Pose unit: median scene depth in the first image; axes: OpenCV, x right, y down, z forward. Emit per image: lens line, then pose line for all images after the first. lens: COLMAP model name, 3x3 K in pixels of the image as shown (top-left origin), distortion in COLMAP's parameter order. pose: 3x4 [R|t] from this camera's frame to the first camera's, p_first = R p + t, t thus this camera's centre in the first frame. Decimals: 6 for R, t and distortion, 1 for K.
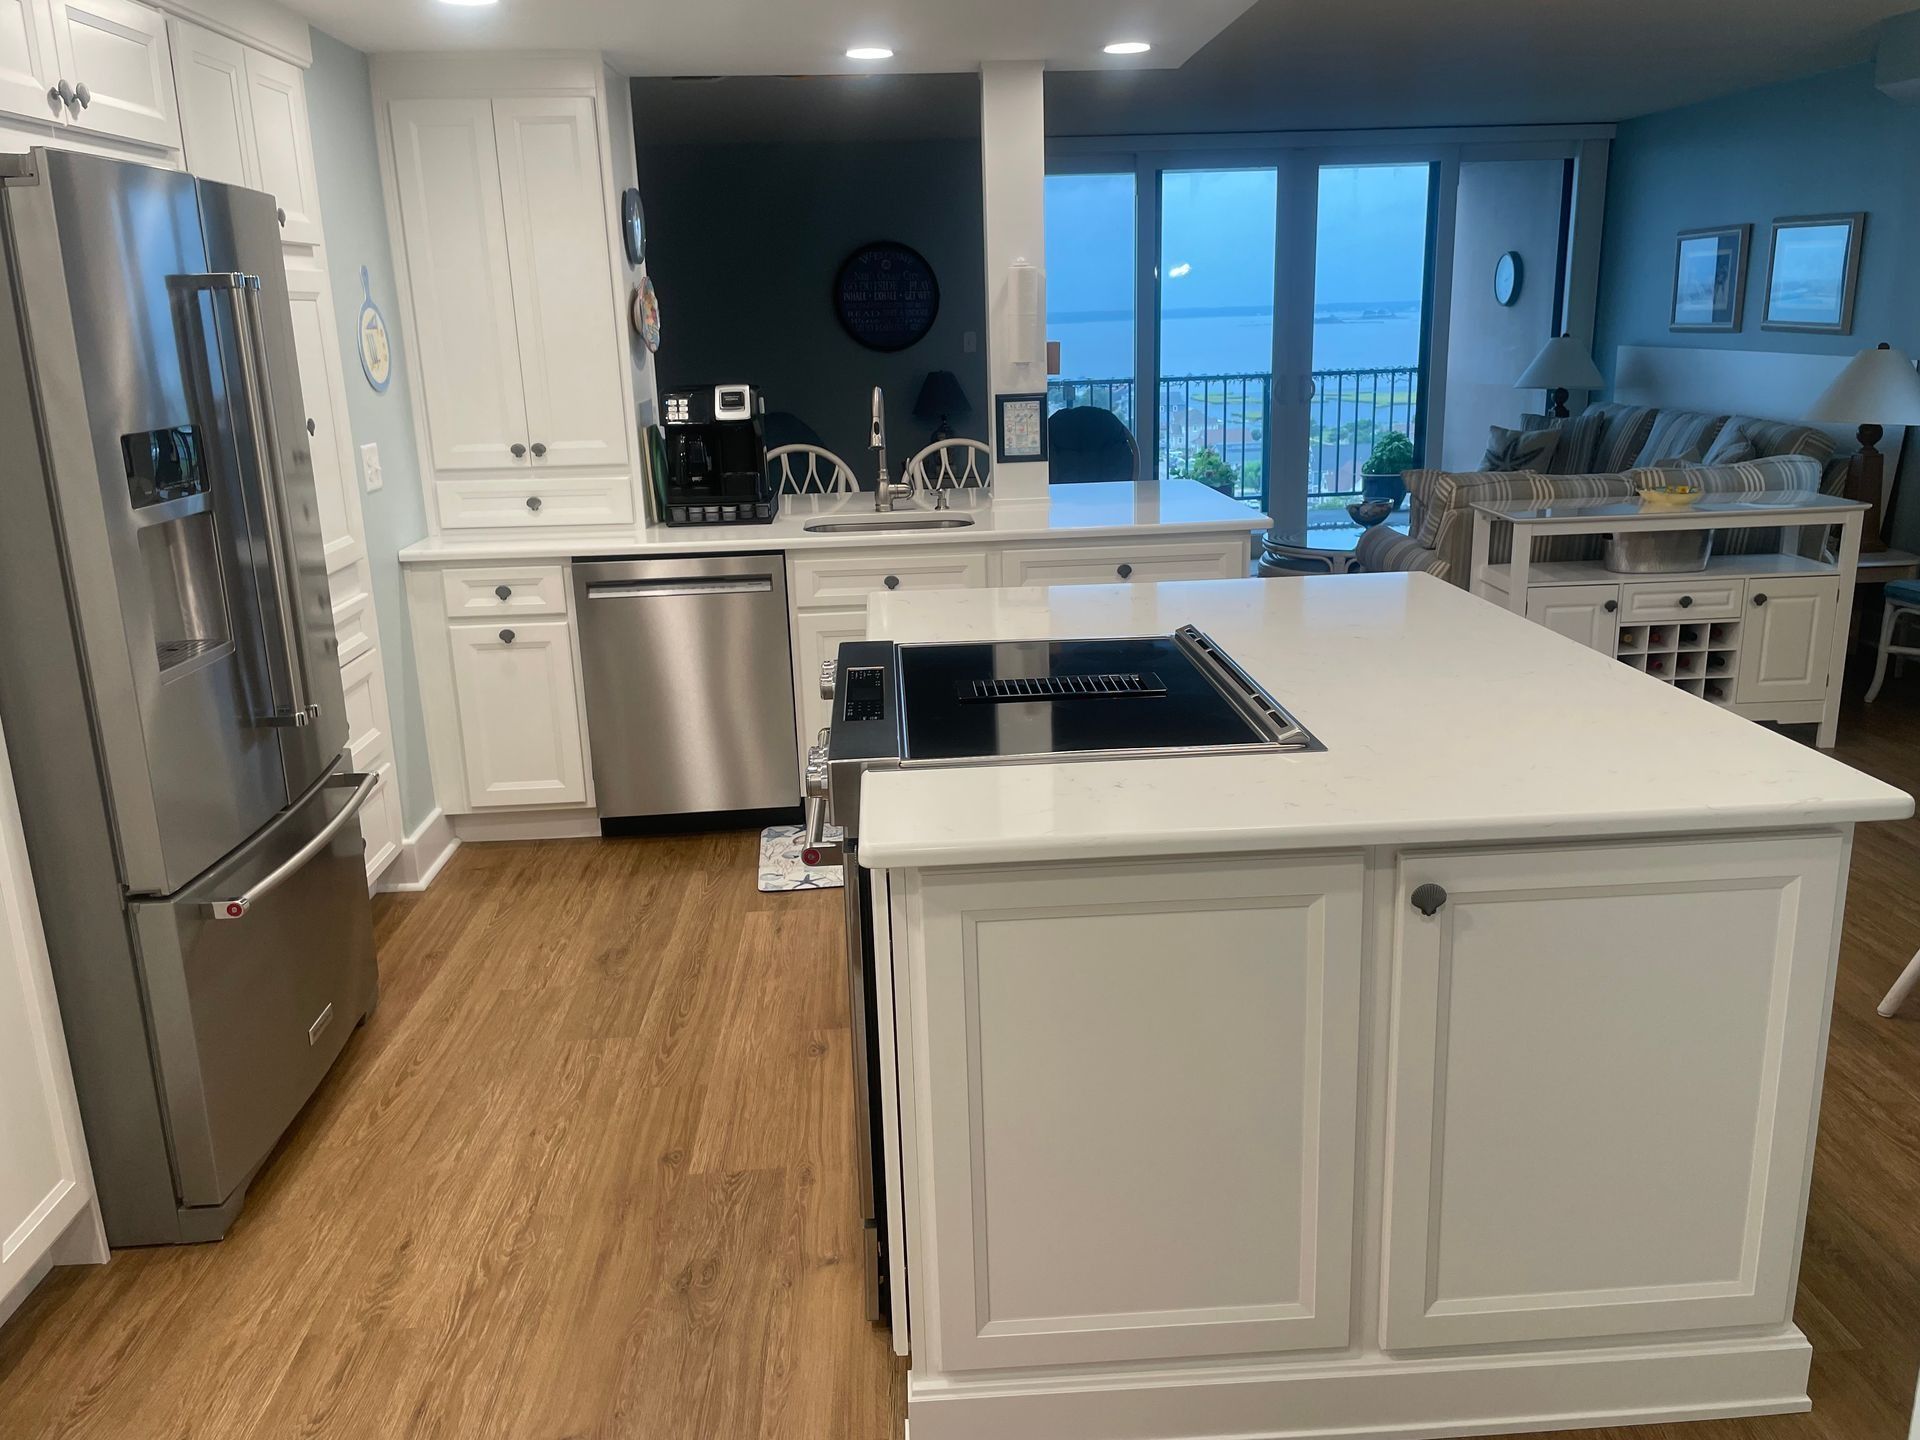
lens RADIAL K [[1456.8, 0, 960.0], [0, 1456.8, 720.0], [0, 0, 1]] dist [0.080068, -0.121752]
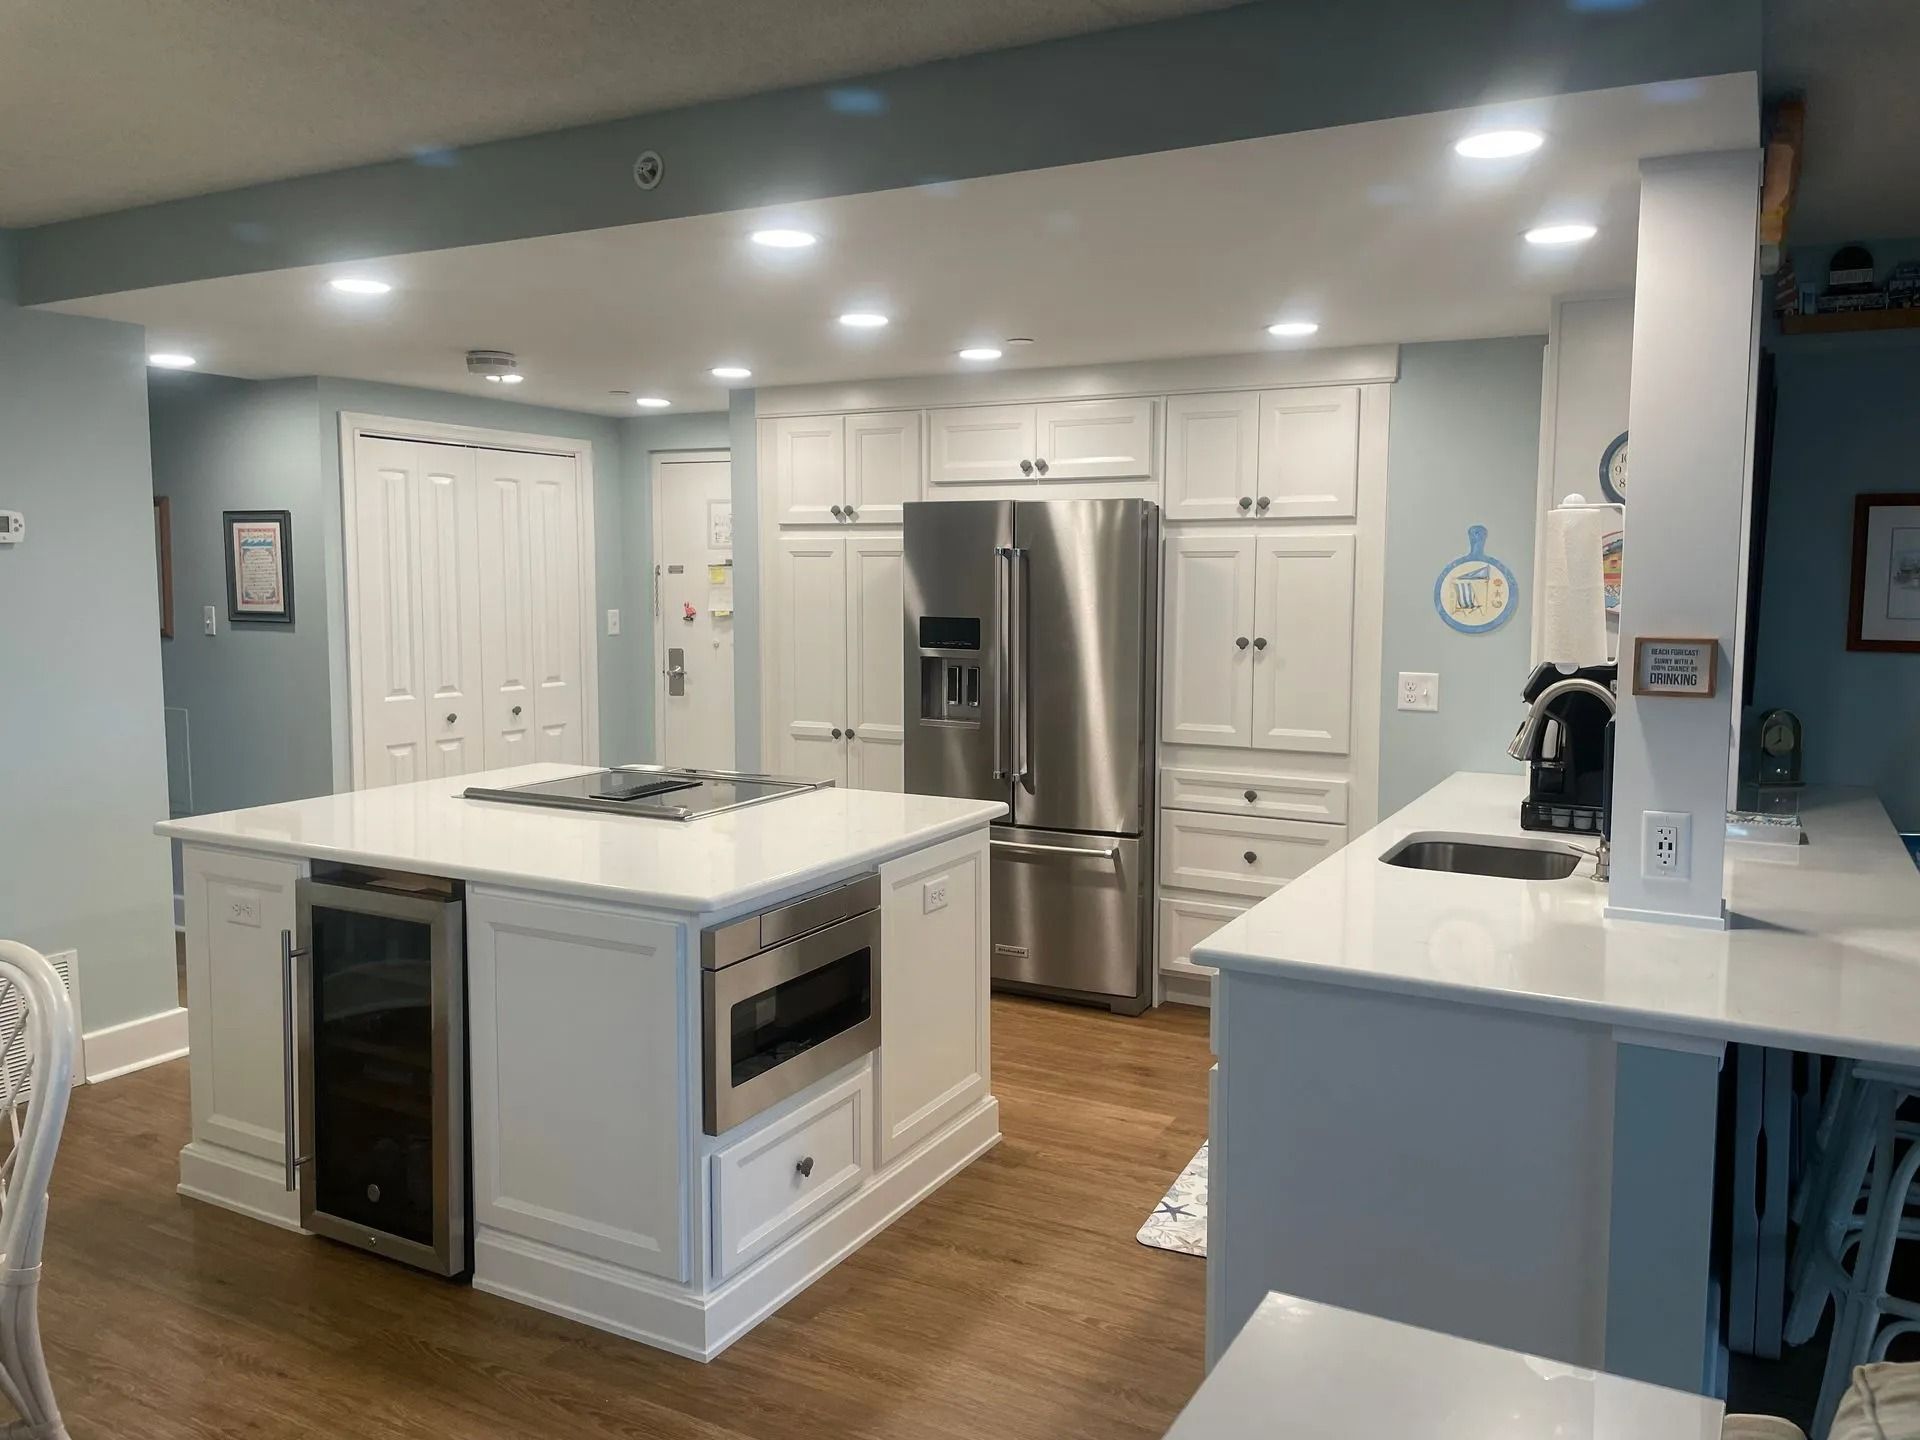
lens RADIAL K [[1459.8, 0, 953.8], [0, 1459.8, 693.4], [0, 0, 1]] dist [0.073697, -0.105640]
pose [[-0.533407, 0.095834, -0.840412, 0.771402], [-0.217222, 0.944720, 0.245599, -0.368622], [0.817491, 0.313560, -0.483103, 1.231303]]
